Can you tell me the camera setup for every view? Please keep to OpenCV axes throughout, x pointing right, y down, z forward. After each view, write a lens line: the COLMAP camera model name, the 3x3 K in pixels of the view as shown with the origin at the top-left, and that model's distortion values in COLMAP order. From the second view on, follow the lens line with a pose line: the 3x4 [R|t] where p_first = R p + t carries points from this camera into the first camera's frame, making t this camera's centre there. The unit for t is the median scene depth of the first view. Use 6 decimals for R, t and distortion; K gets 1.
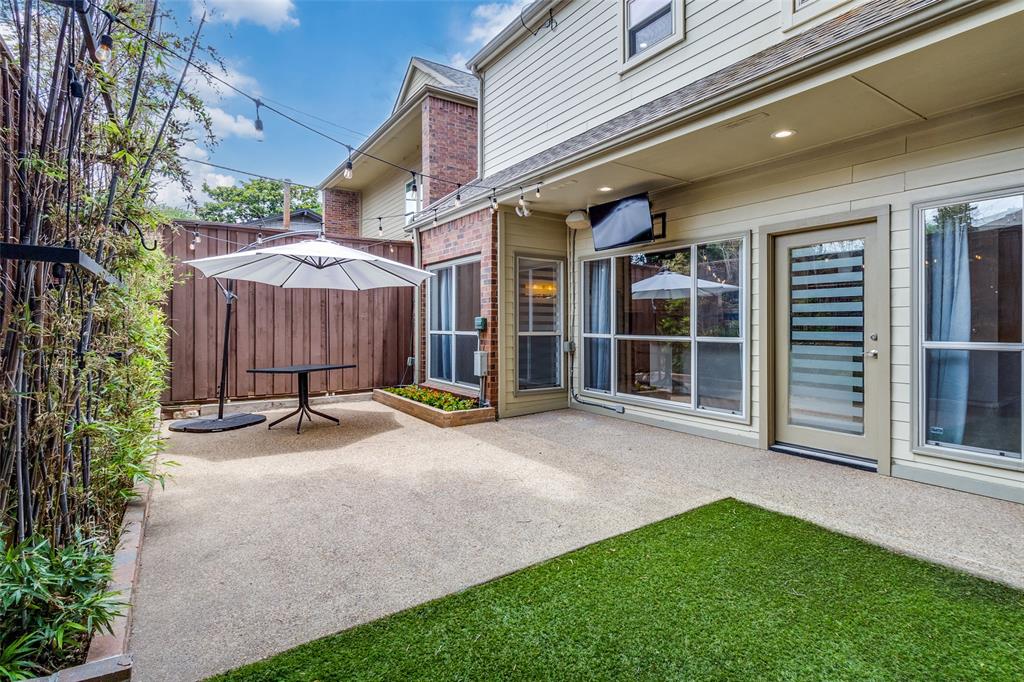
lens RADIAL K [[508.1, 0, 517.8], [0, 508.1, 326.0], [0, 0, 1]] dist [-0.000476, -0.000224]
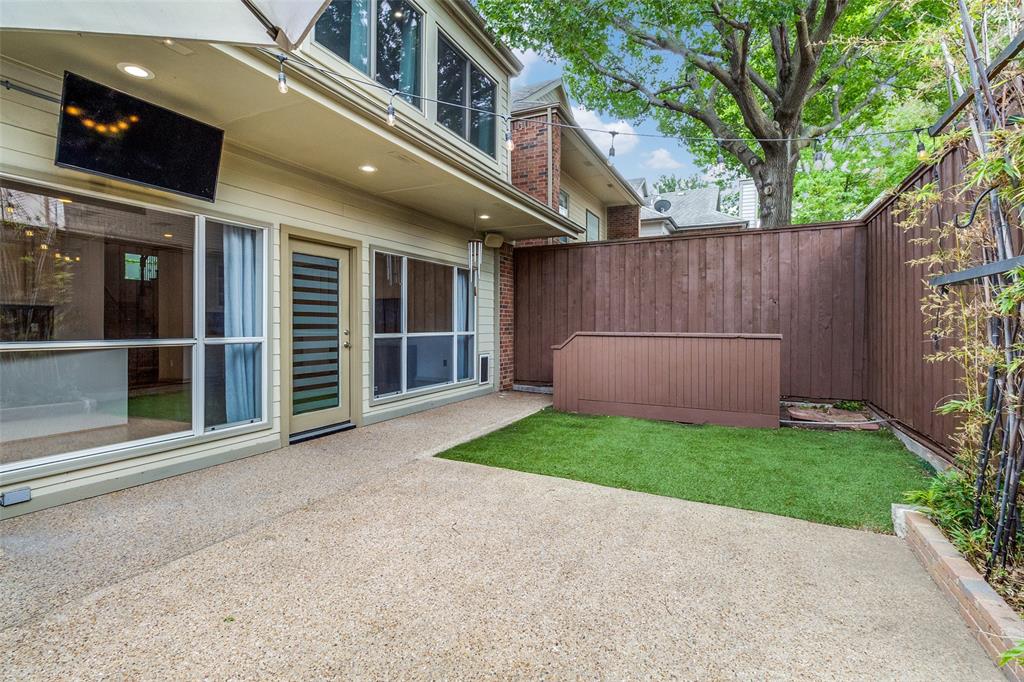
lens RADIAL K [[476.3, 0, 508.7], [0, 476.3, 330.4], [0, 0, 1]] dist [0.002970, -0.000592]
pose [[-0.490452, -0.010377, 0.871407, -0.673859], [0.000660, 0.999924, 0.012279, 0.000460], [-0.871468, 0.006597, -0.490408, 1.305417]]
